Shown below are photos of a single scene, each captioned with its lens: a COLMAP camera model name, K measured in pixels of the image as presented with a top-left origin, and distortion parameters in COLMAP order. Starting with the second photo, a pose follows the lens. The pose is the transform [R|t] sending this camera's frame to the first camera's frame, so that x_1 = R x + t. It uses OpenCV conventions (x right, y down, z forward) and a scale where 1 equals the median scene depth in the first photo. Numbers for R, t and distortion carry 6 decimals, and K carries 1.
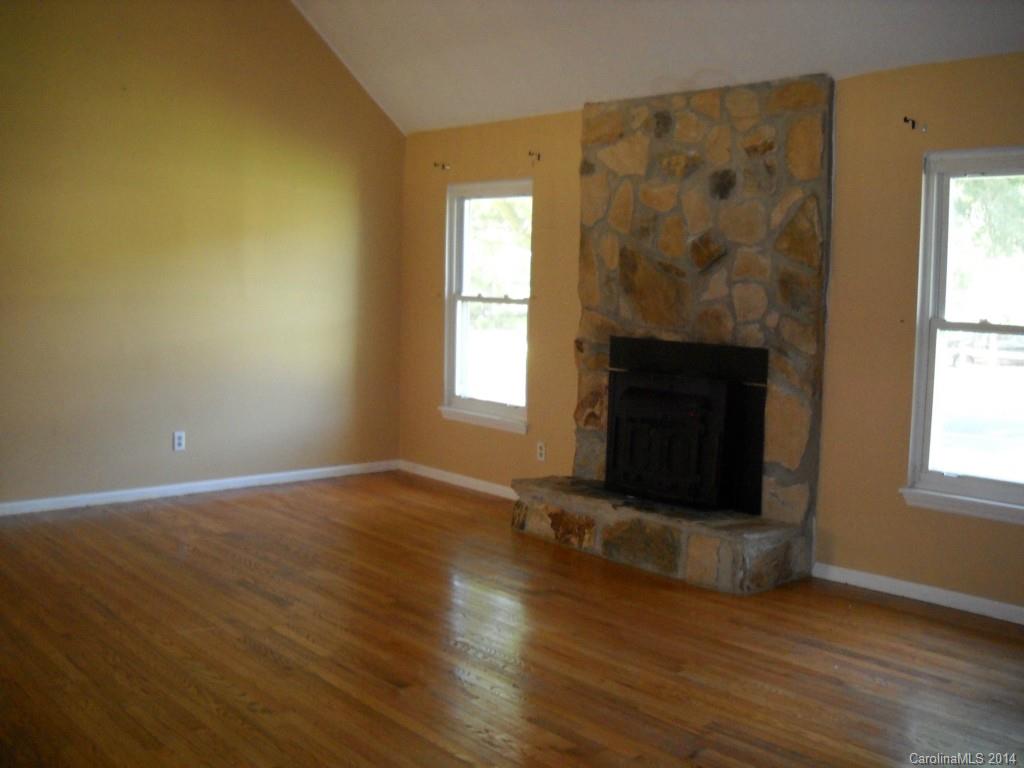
lens RADIAL K [[1158.3, 0, 512.3], [0, 1158.3, 407.5], [0, 0, 1]] dist [-0.282360, 0.326084]
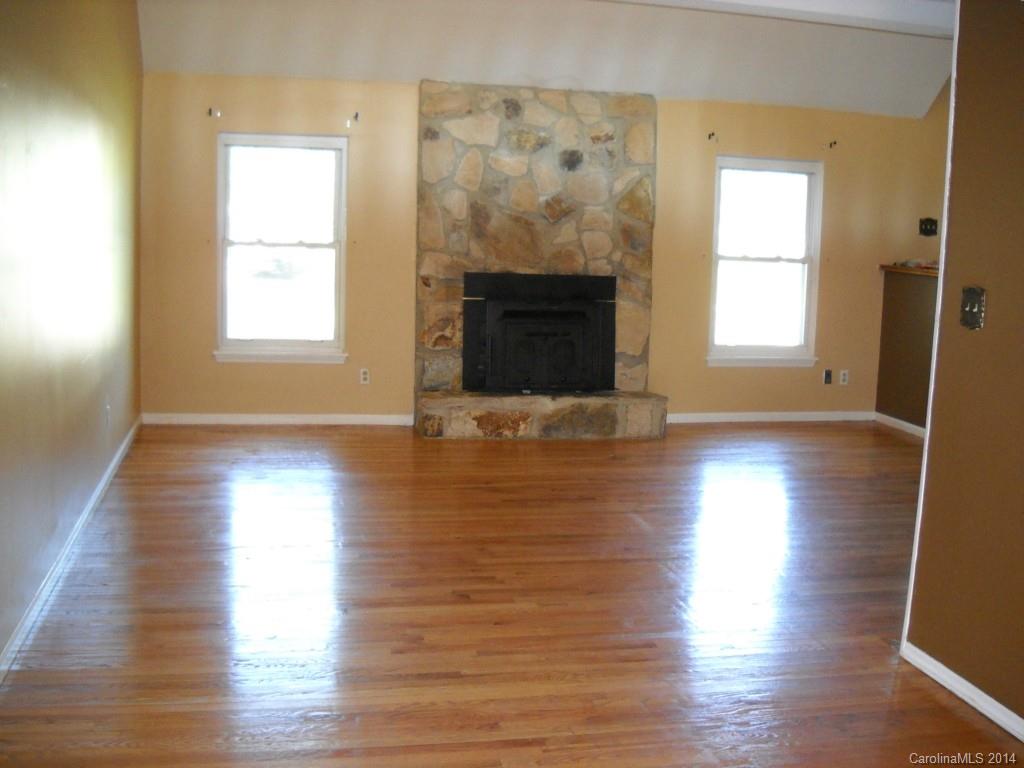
lens RADIAL K [[1158.3, 0, 512.3], [0, 1158.3, 407.5], [0, 0, 1]] dist [-0.282360, 0.326084]
pose [[0.450190, -0.141862, 0.881592, -1.112365], [0.077173, 0.989786, 0.119864, -0.068651], [-0.889592, 0.014073, 0.456540, 0.421273]]
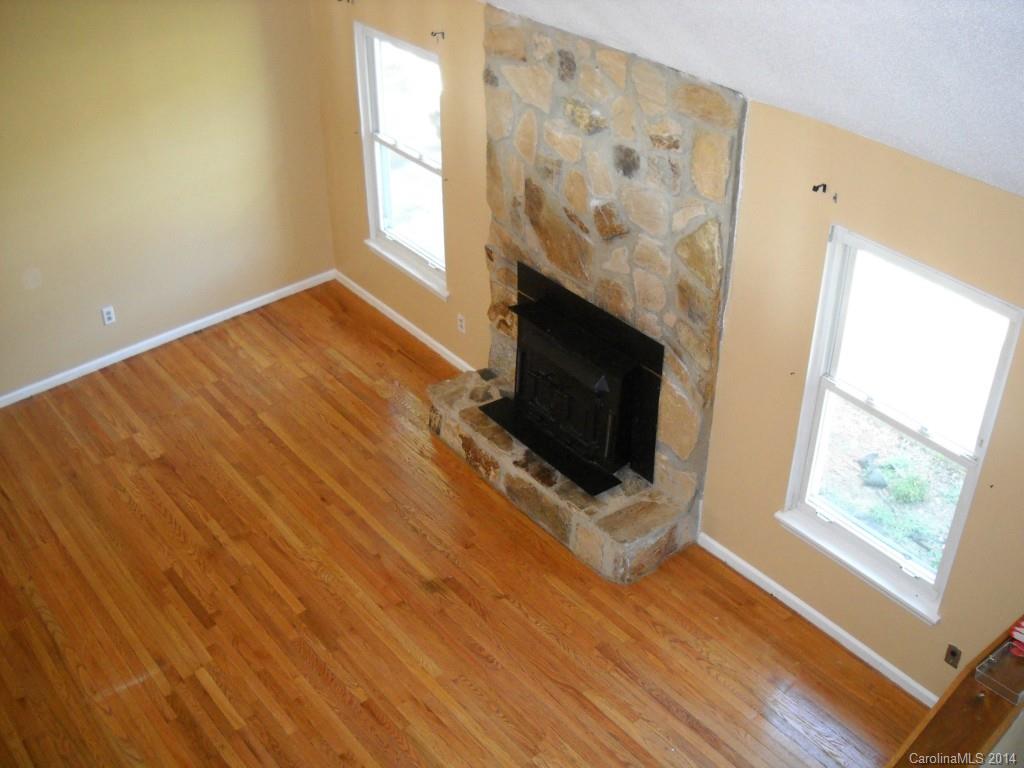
lens RADIAL K [[1158.3, 0, 512.3], [0, 1158.3, 407.5], [0, 0, 1]] dist [-0.282360, 0.326084]
pose [[0.999590, -0.015750, -0.023929, 0.111187], [0.025300, 0.877186, 0.479485, -0.456567], [0.013439, -0.479893, 0.877224, 0.103900]]
